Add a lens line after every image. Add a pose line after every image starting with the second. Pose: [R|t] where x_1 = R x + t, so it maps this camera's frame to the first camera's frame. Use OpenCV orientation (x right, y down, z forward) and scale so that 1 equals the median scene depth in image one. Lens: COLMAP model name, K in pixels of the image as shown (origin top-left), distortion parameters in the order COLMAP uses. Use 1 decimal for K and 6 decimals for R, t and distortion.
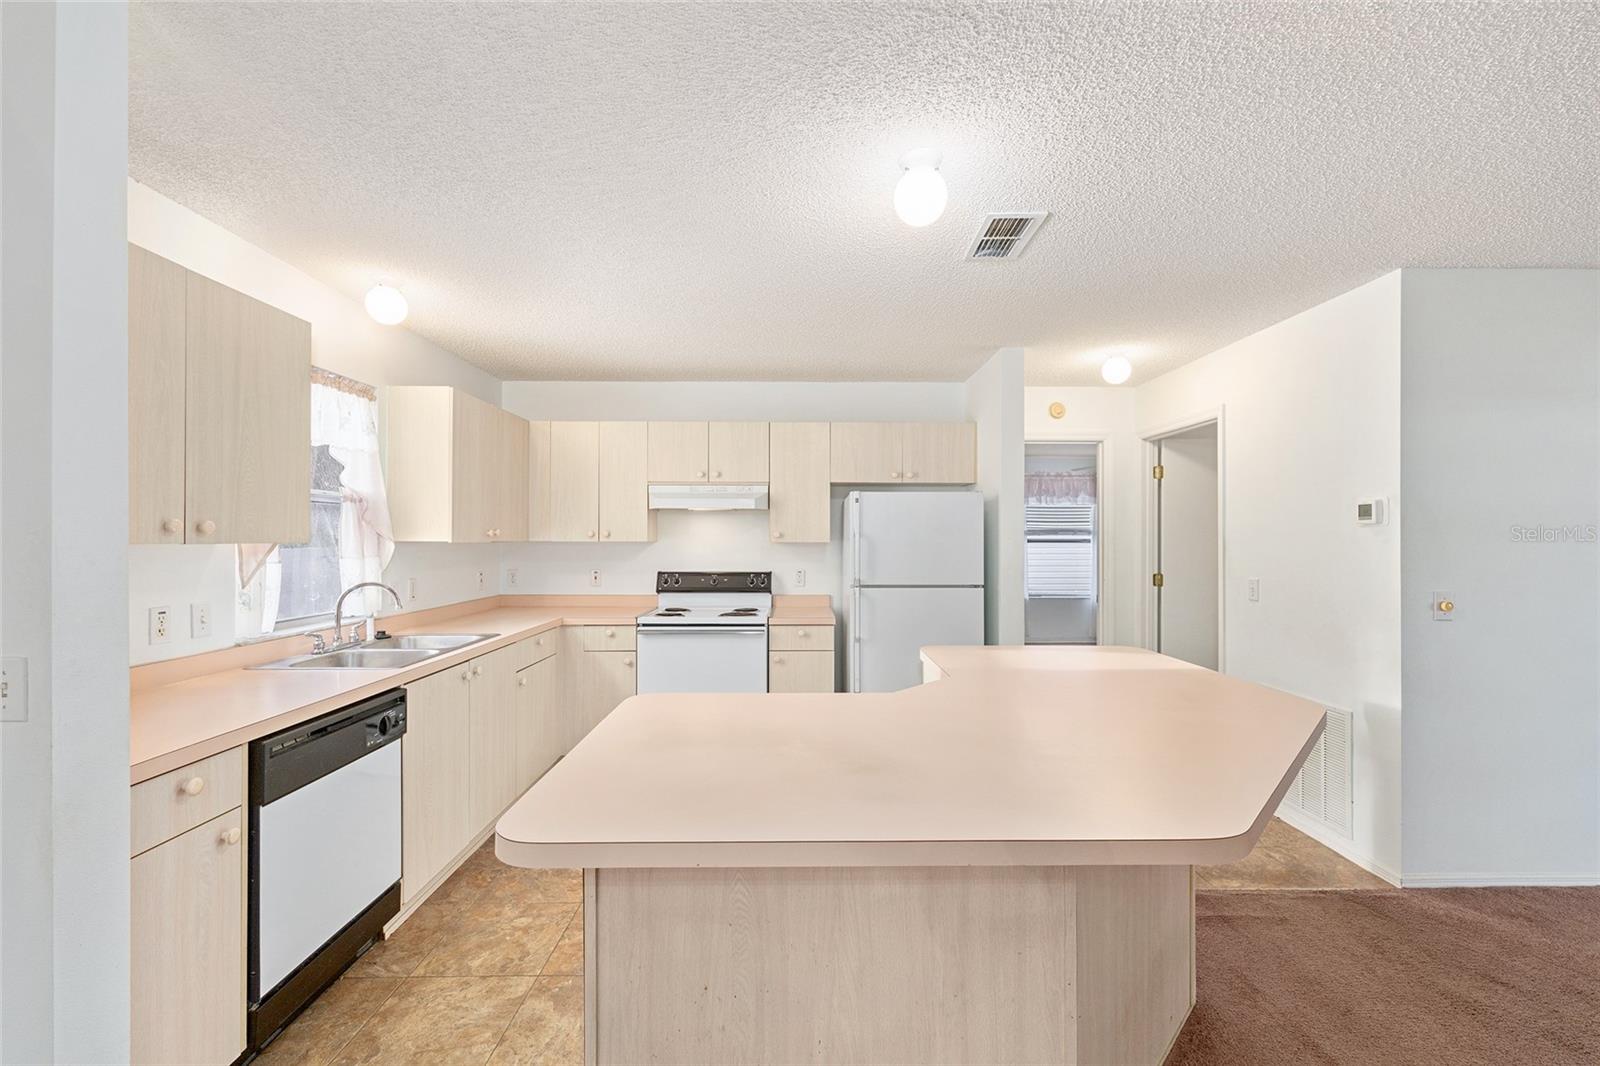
lens RADIAL K [[651.0, 0, 795.2], [0, 651.0, 537.8], [0, 0, 1]] dist [-0.002510, 0.000906]
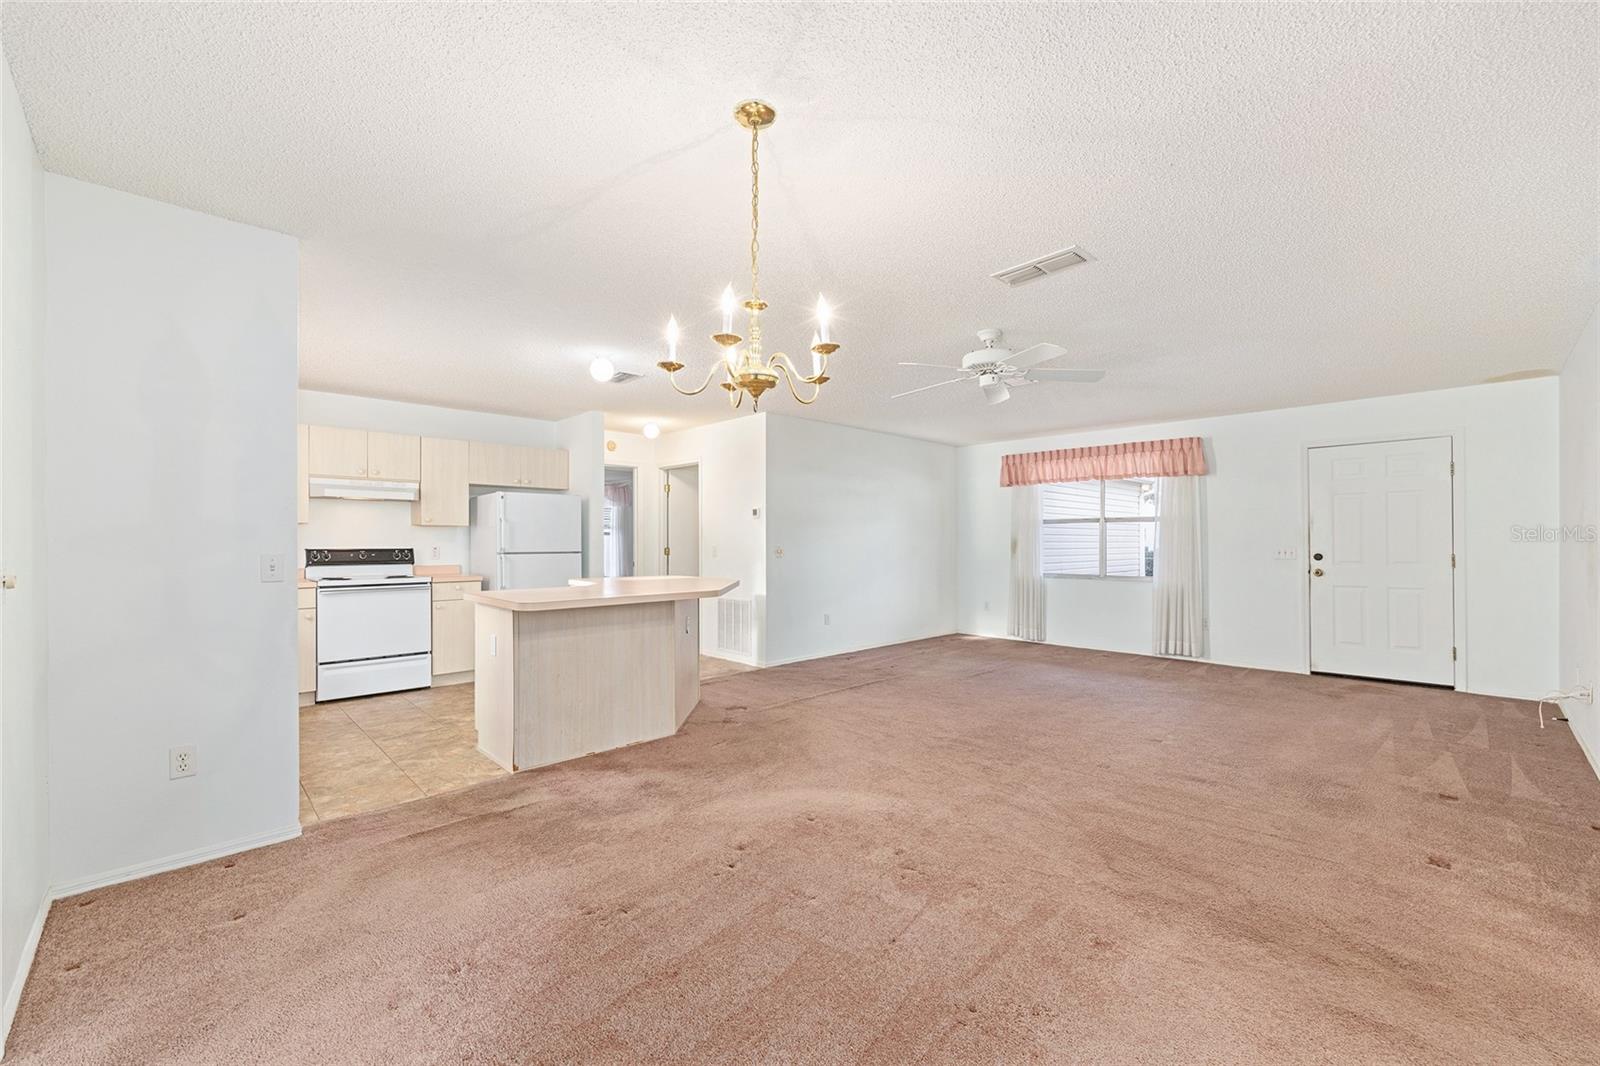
lens RADIAL K [[651.0, 0, 797.6], [0, 651.0, 536.7], [0, 0, 1]] dist [-0.002510, 0.000906]
pose [[0.728436, 0.002881, 0.685108, -0.395318], [0.000869, 0.999986, -0.005129, 0.038636], [-0.685113, 0.004332, 0.728424, -0.521741]]
